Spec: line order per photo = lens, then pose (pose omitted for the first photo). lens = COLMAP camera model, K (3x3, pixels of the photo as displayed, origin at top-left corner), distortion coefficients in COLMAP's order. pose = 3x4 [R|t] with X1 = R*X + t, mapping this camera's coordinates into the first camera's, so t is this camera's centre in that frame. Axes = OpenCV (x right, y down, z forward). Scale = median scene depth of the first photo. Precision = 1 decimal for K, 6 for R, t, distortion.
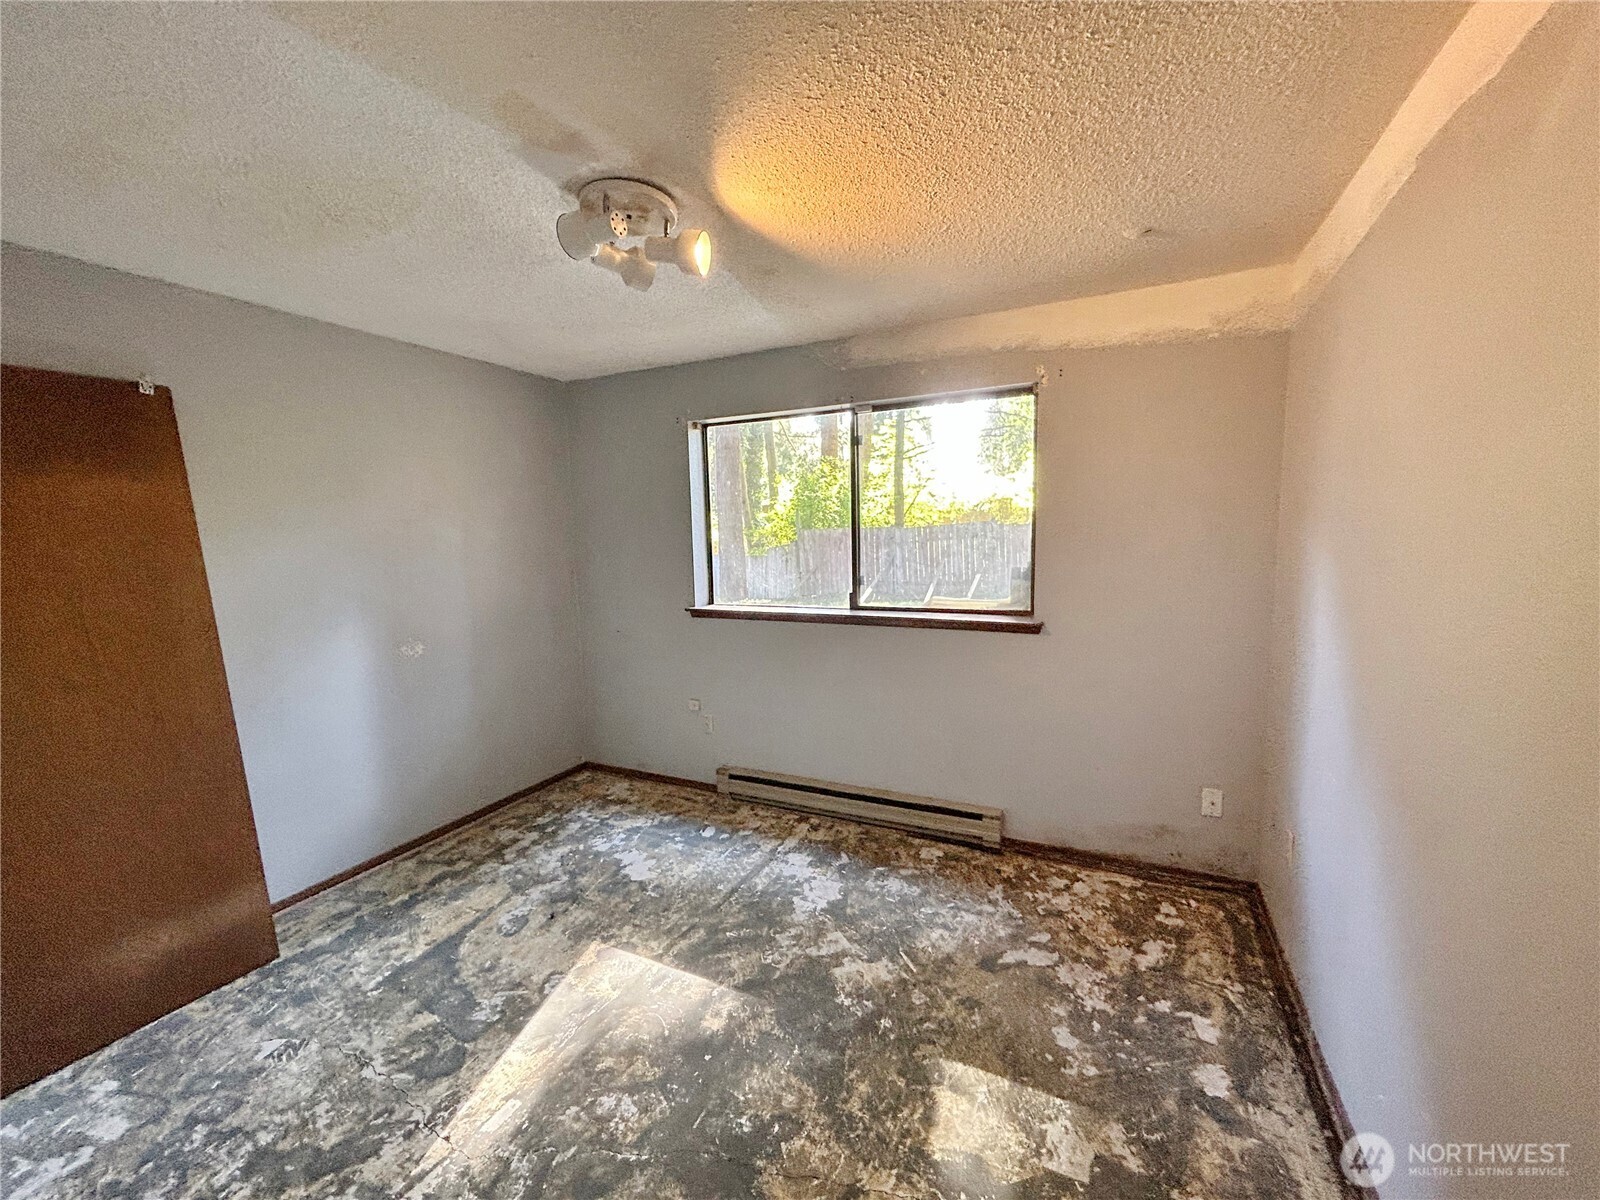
lens RADIAL K [[653.4, 0, 801.2], [0, 653.4, 603.9], [0, 0, 1]] dist [0.002854, 0.000110]
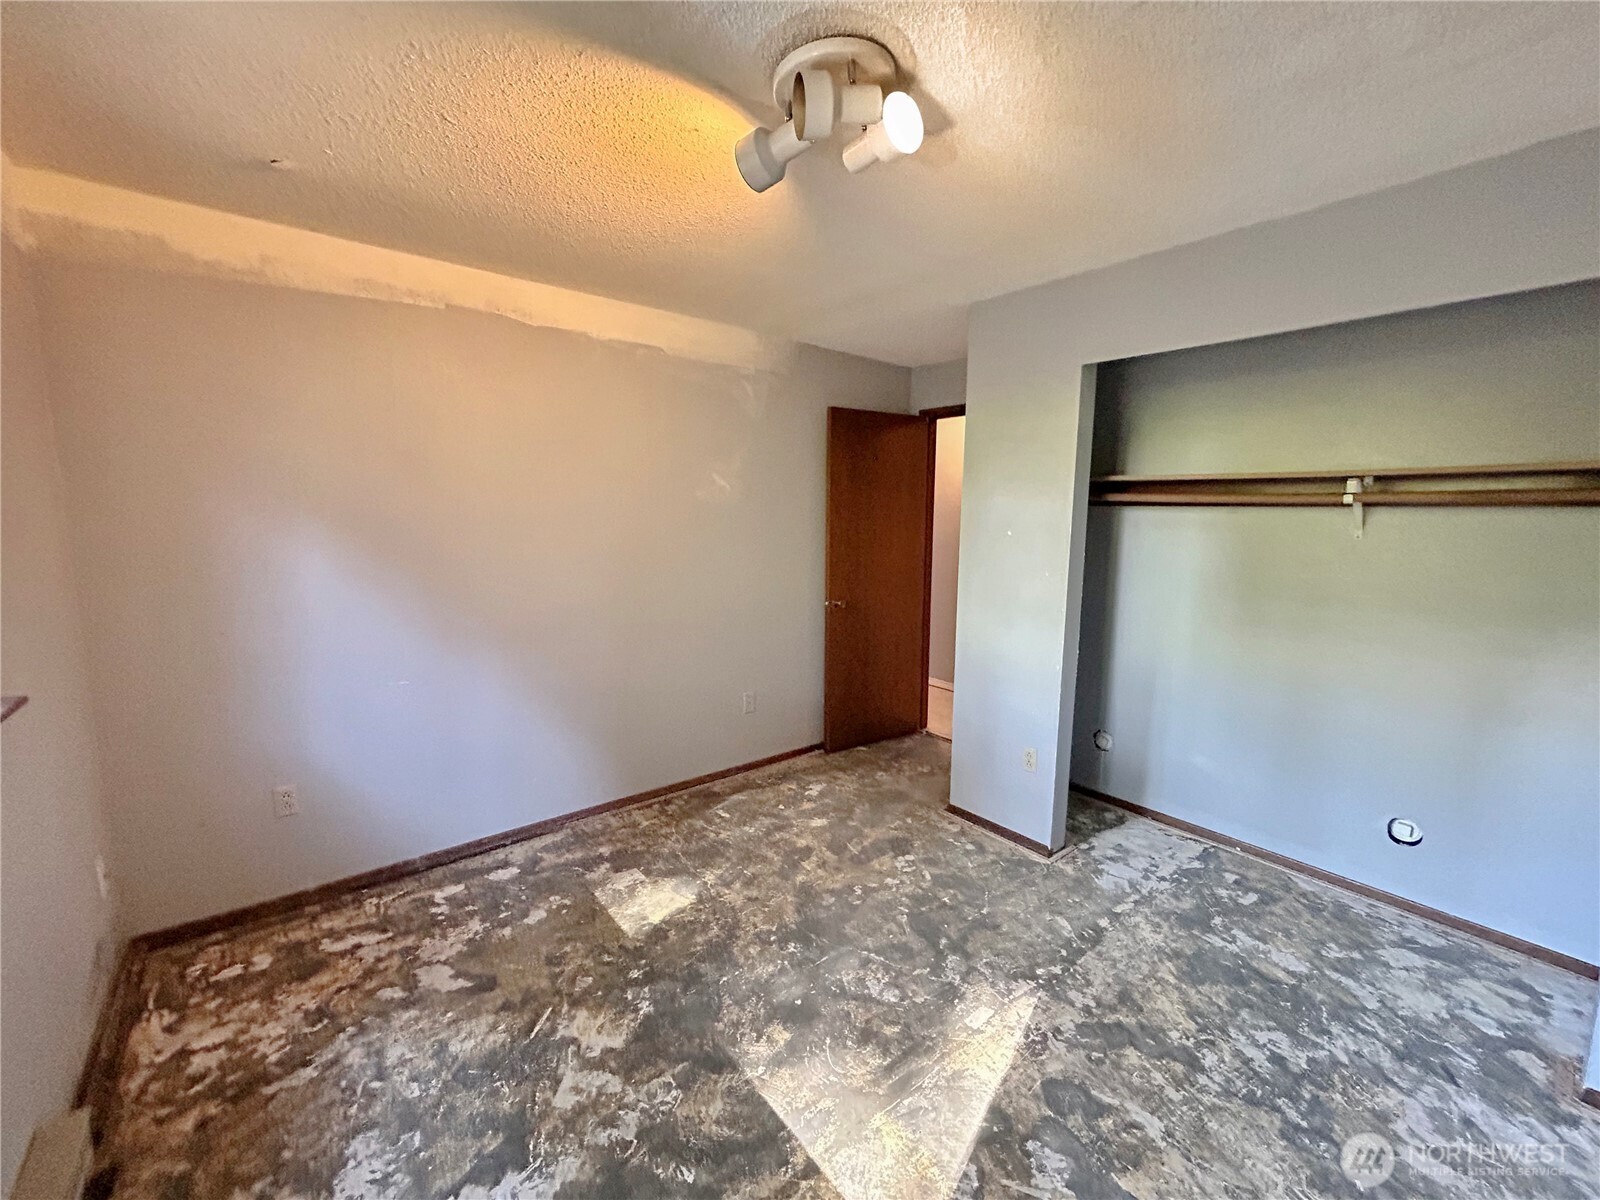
lens RADIAL K [[653.4, 0, 798.7], [0, 653.4, 599.9], [0, 0, 1]] dist [0.002854, 0.000110]
pose [[-0.906106, -0.044344, 0.420719, -0.510658], [0.058330, 0.971897, 0.228065, -0.166403], [-0.419009, 0.231192, -0.878056, 1.621490]]
